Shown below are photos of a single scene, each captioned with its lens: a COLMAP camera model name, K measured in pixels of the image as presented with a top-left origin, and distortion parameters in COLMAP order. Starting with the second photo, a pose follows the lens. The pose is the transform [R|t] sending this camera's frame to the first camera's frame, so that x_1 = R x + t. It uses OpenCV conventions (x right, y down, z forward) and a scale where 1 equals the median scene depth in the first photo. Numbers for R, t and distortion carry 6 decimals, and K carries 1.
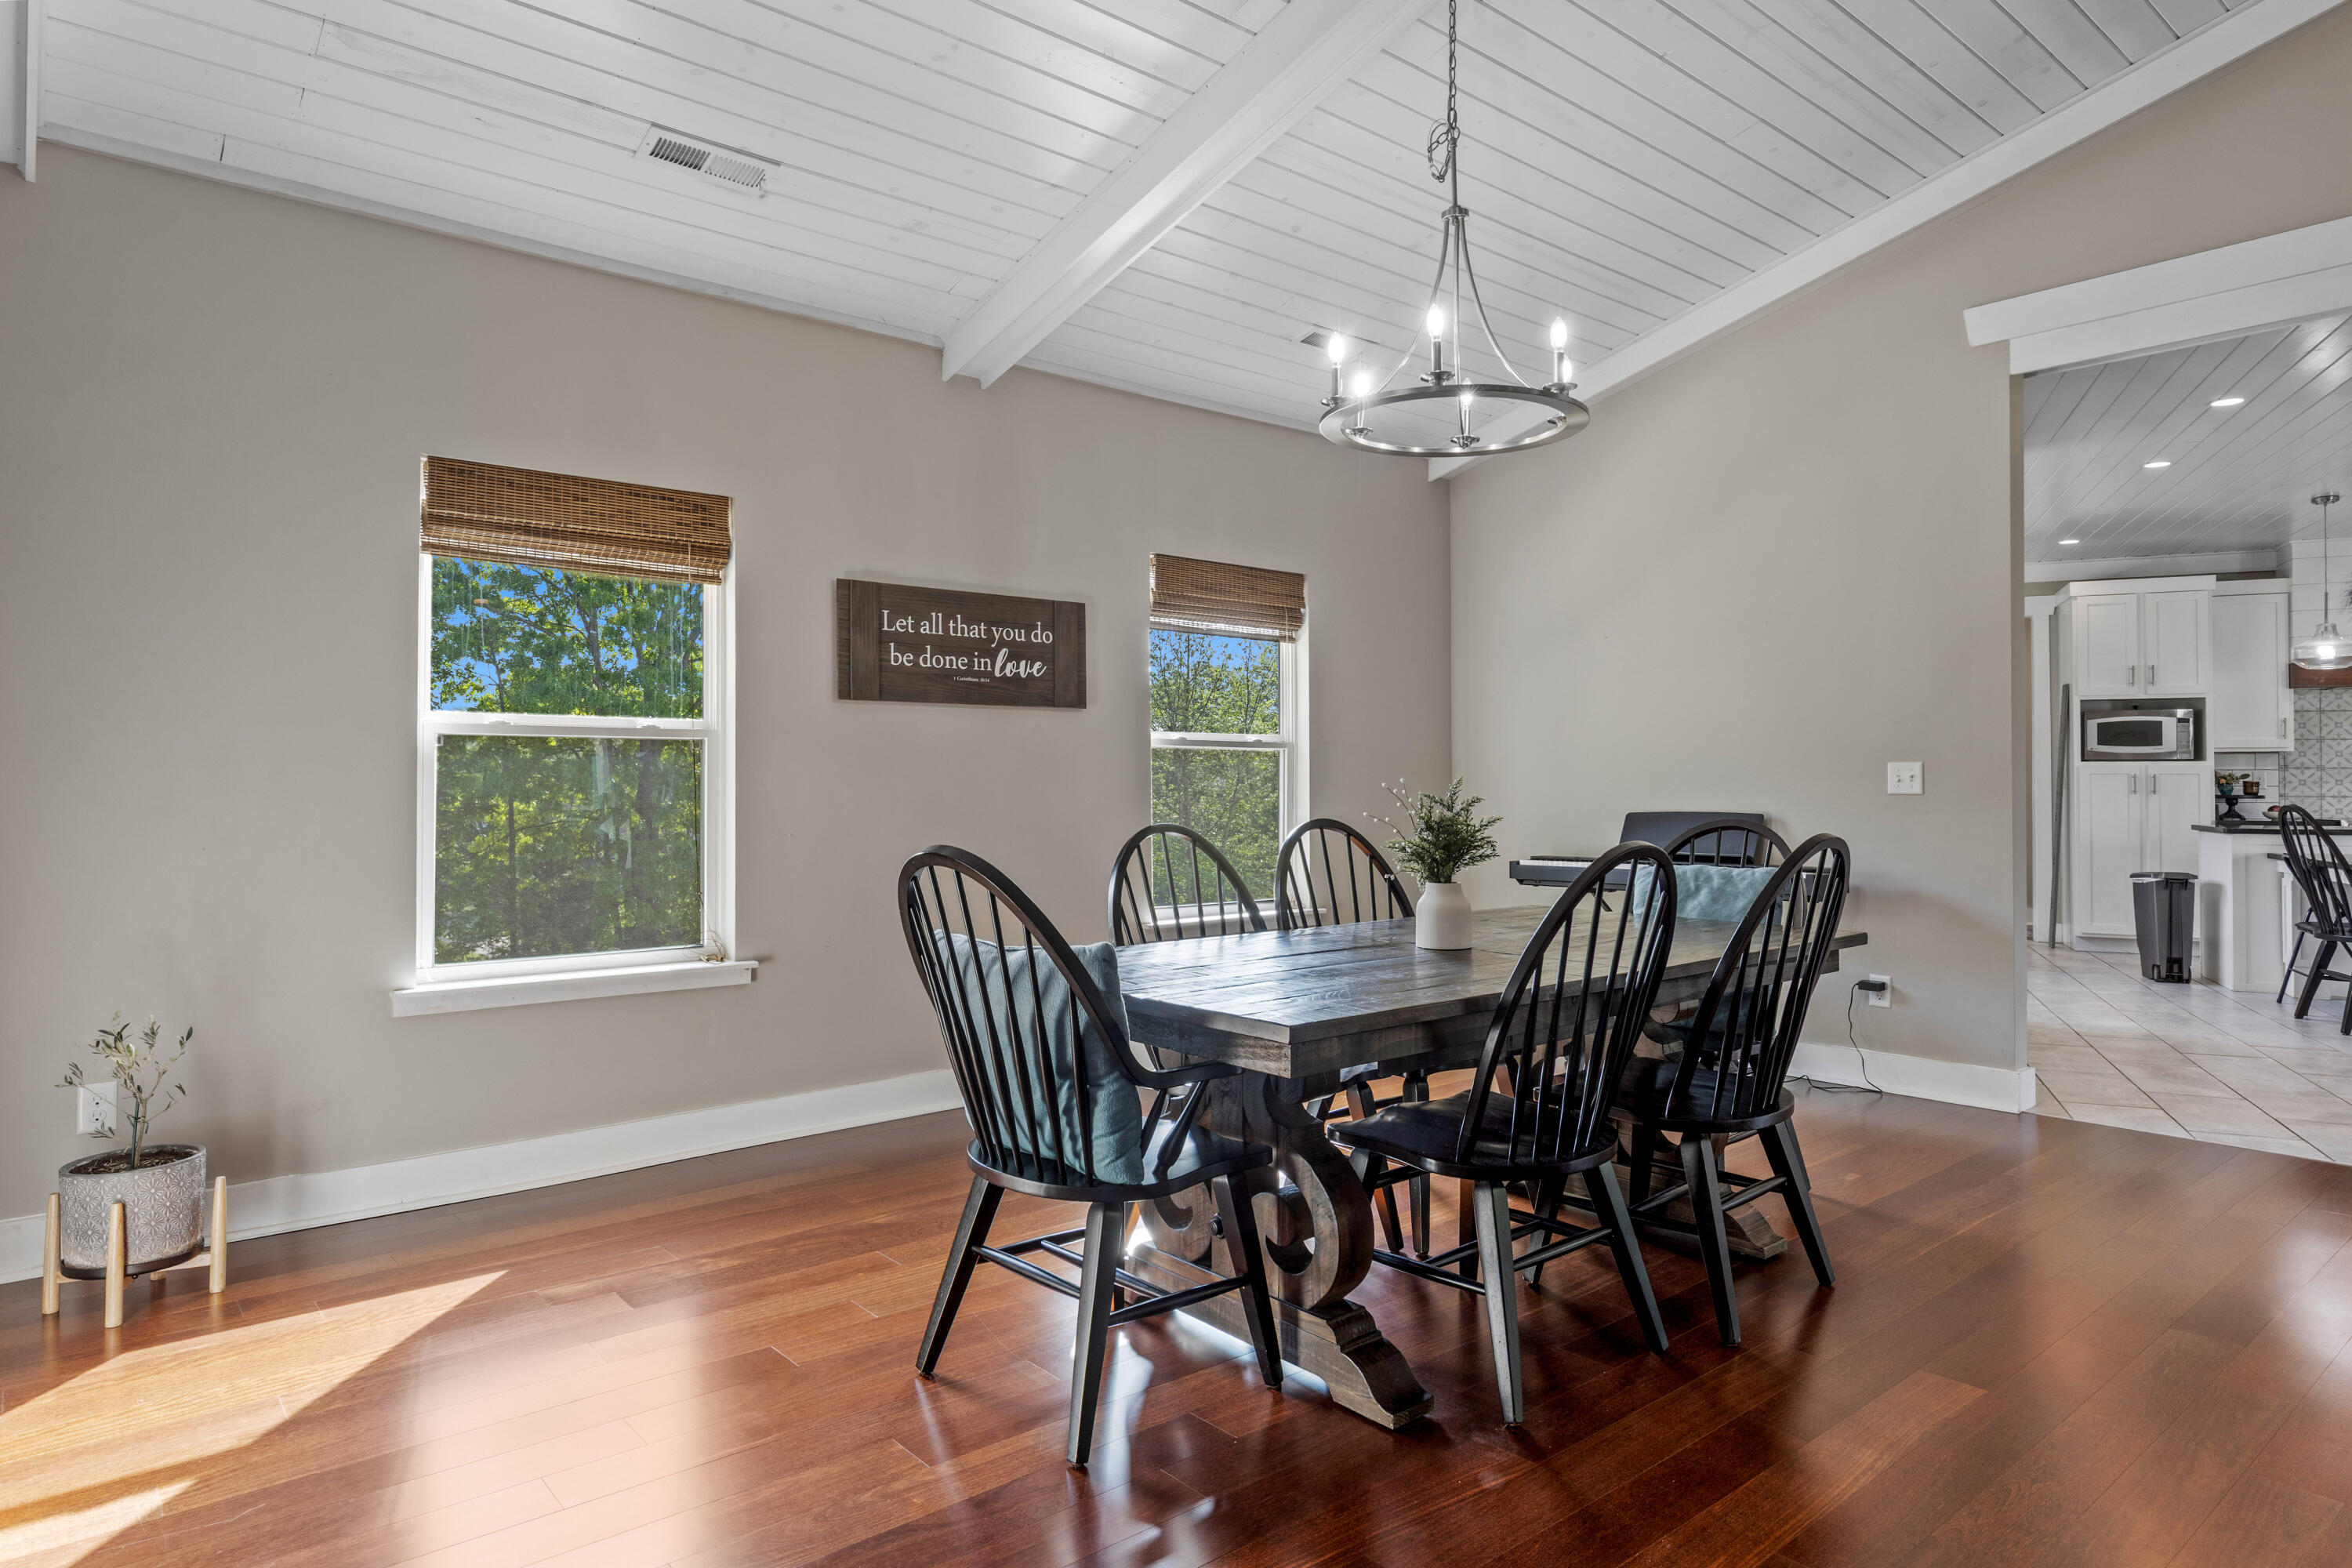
lens RADIAL K [[1320.7, 0, 1176.0], [0, 1320.7, 784.0], [0, 0, 1]] dist [-0.002649, -0.000058]
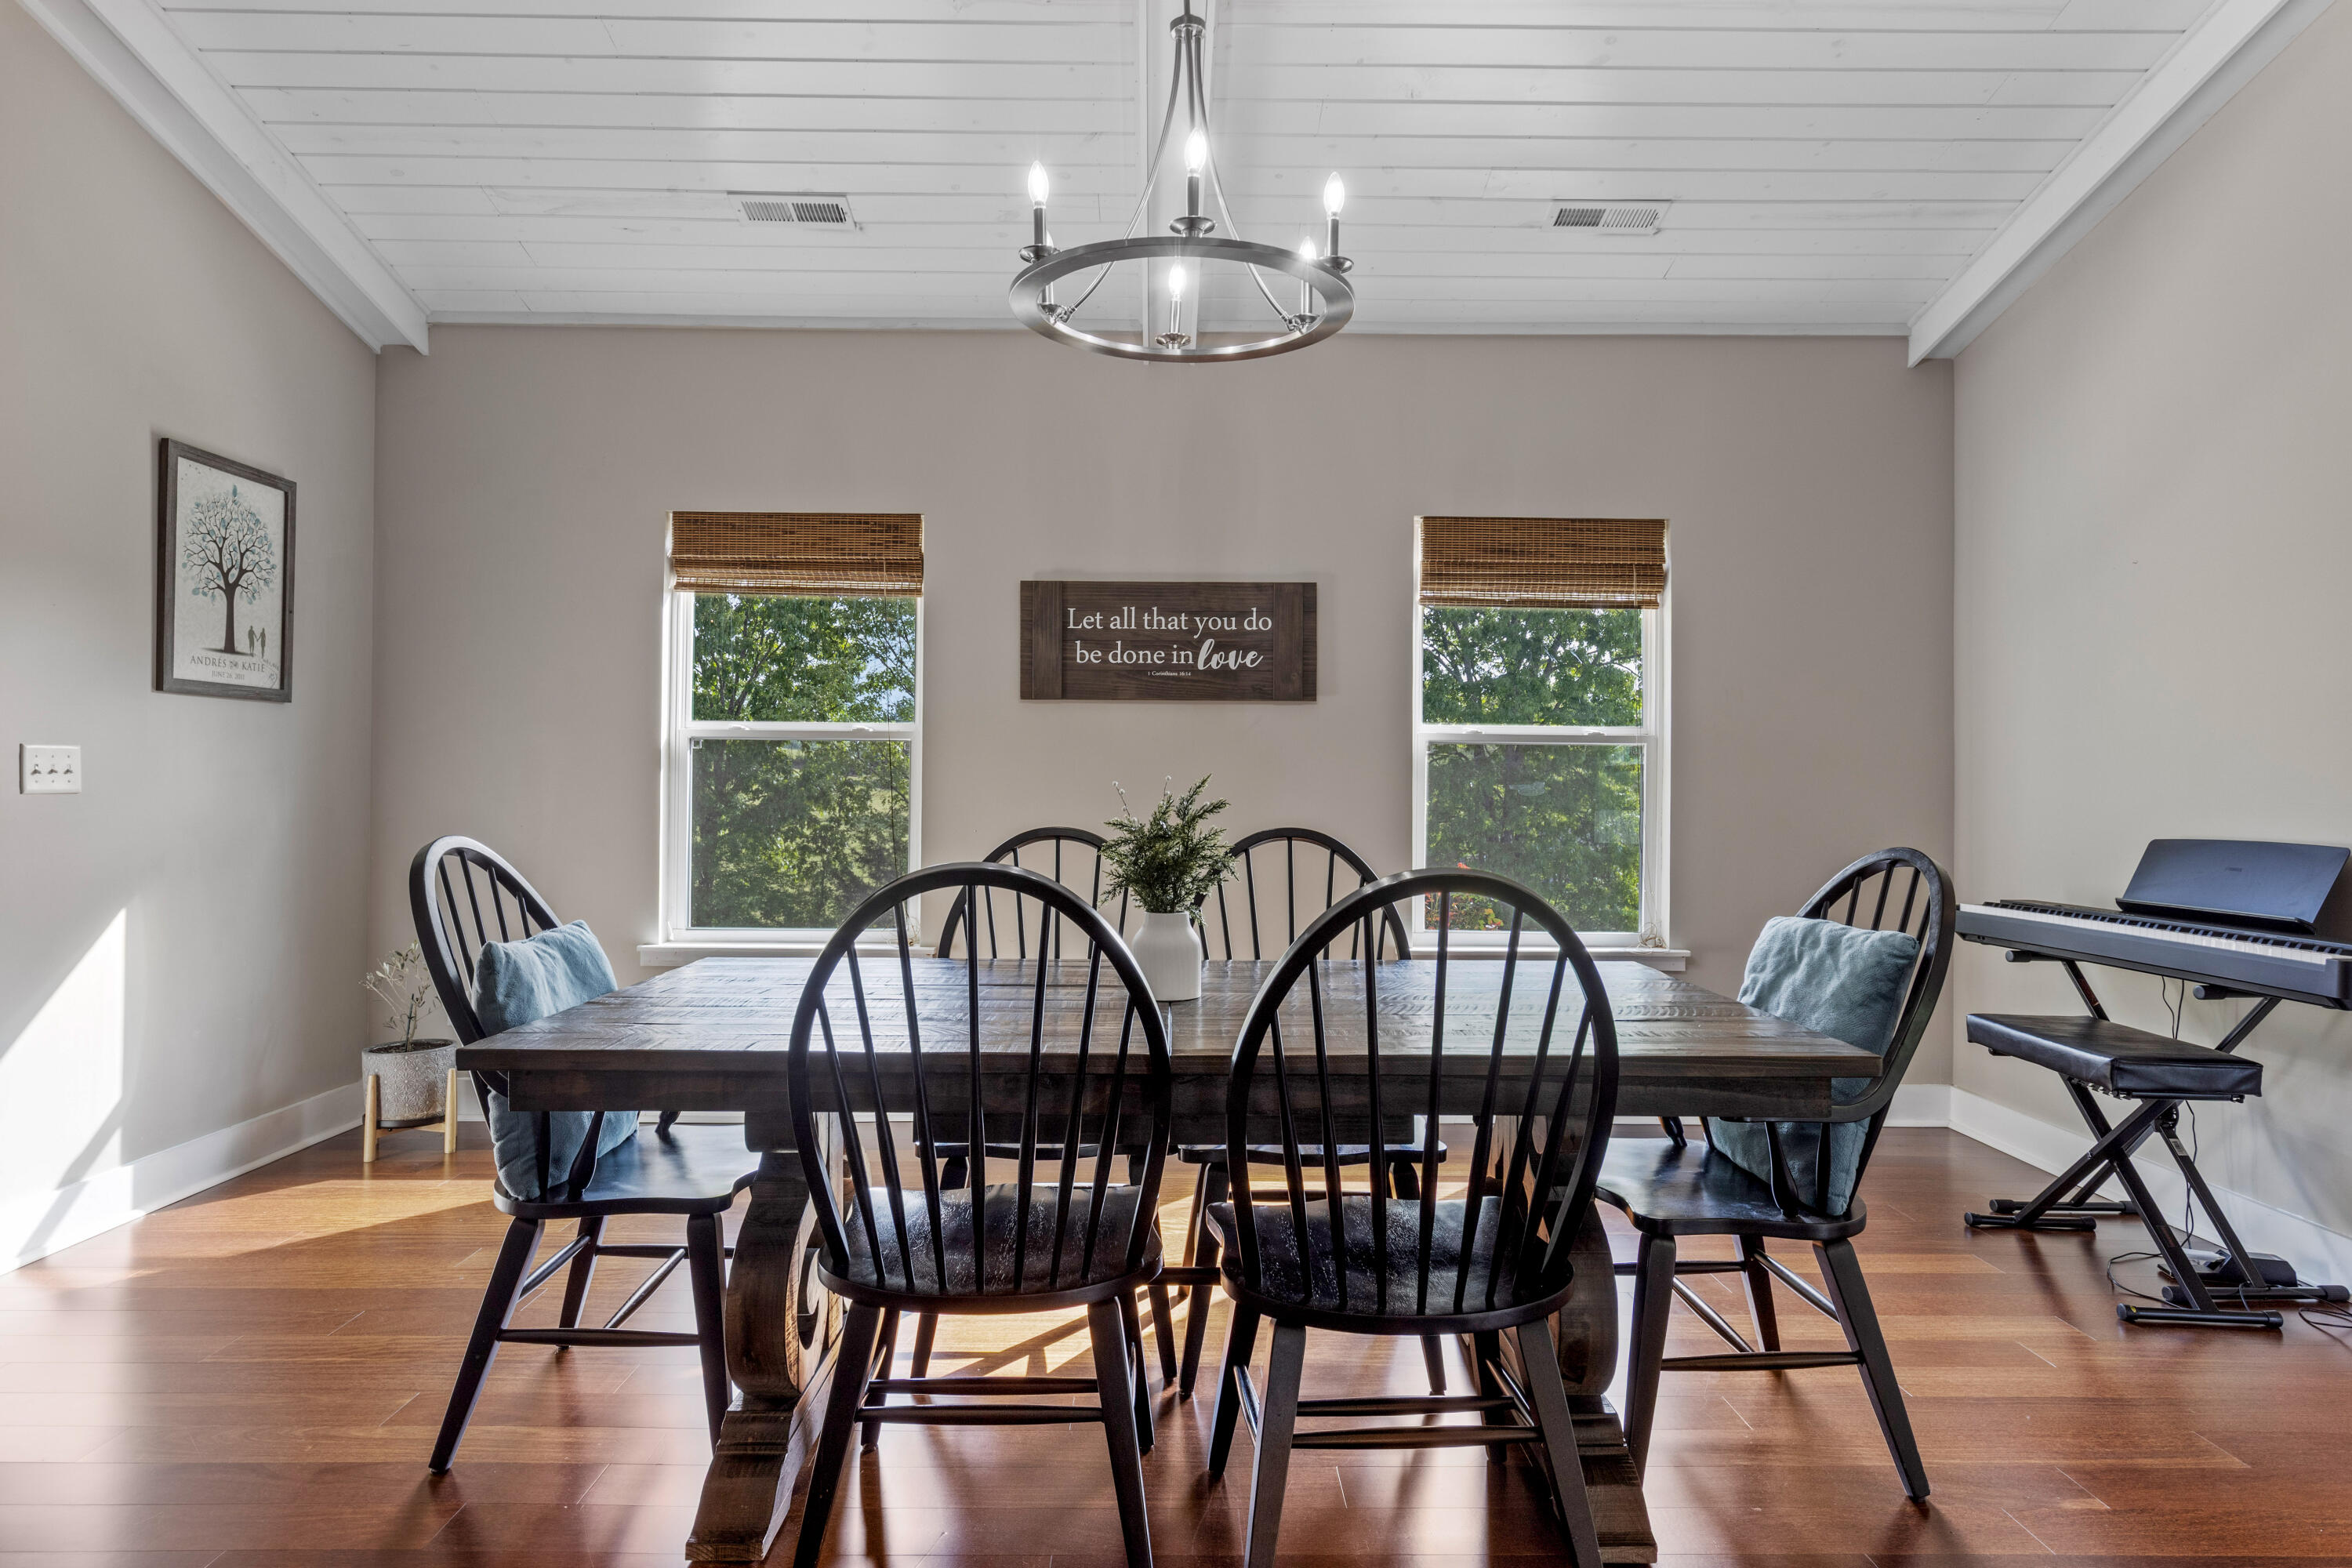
lens RADIAL K [[1332.5, 0, 1174.6], [0, 1332.5, 800.4], [0, 0, 1]] dist [0.000365, 0.000741]
pose [[0.782794, 0.009133, -0.622214, 0.461474], [-0.008639, 0.999955, 0.003808, 0.008411], [0.622221, 0.002395, 0.782838, 0.260900]]
